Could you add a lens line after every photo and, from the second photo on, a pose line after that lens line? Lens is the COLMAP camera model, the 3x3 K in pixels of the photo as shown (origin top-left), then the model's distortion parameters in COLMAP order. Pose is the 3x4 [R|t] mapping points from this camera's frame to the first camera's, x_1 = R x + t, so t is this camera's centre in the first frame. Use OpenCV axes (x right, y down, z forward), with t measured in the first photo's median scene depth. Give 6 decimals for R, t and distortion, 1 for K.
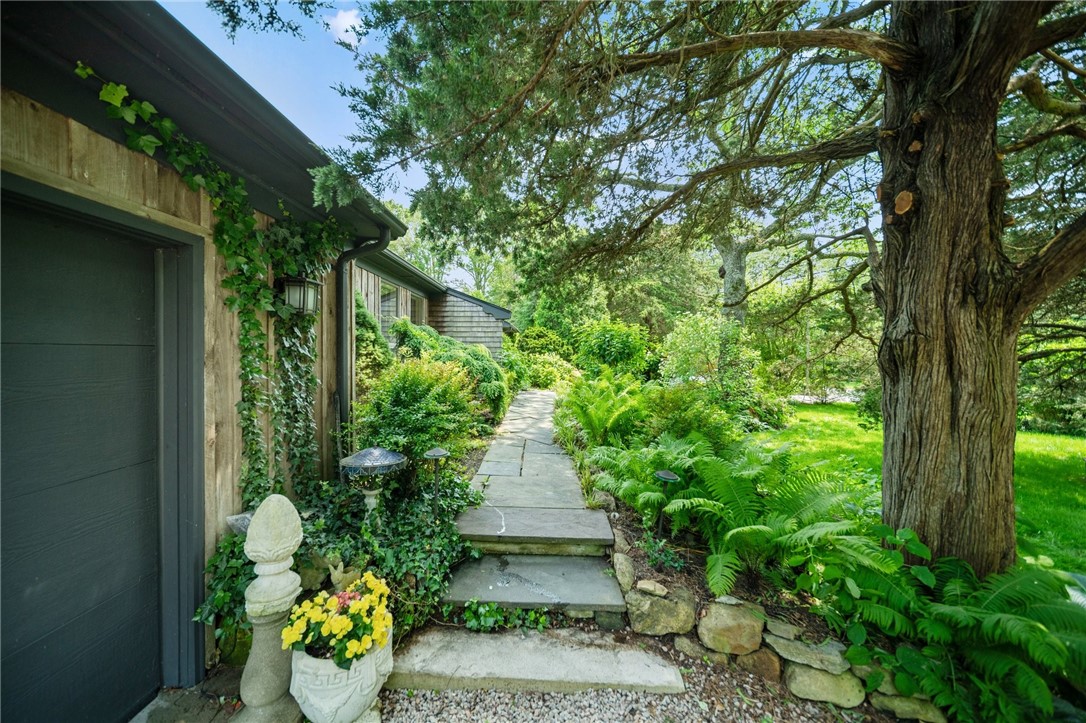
lens RADIAL K [[380.4, 0, 542.8], [0, 380.4, 361.8], [0, 0, 1]] dist [0.000676, -0.000033]
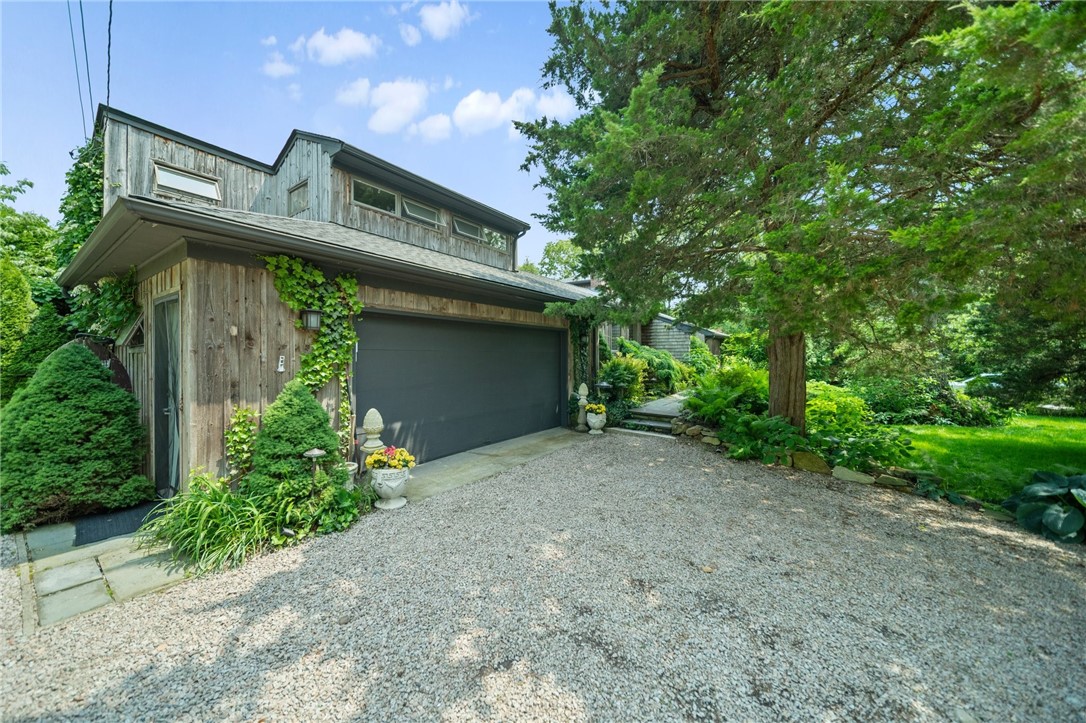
lens RADIAL K [[380.4, 0, 544.9], [0, 380.4, 360.7], [0, 0, 1]] dist [0.000676, -0.000033]
pose [[0.818870, -0.008009, -0.573923, 1.190812], [-0.001382, 0.999872, -0.015924, 0.101058], [0.573977, 0.013833, 0.818755, -2.306814]]
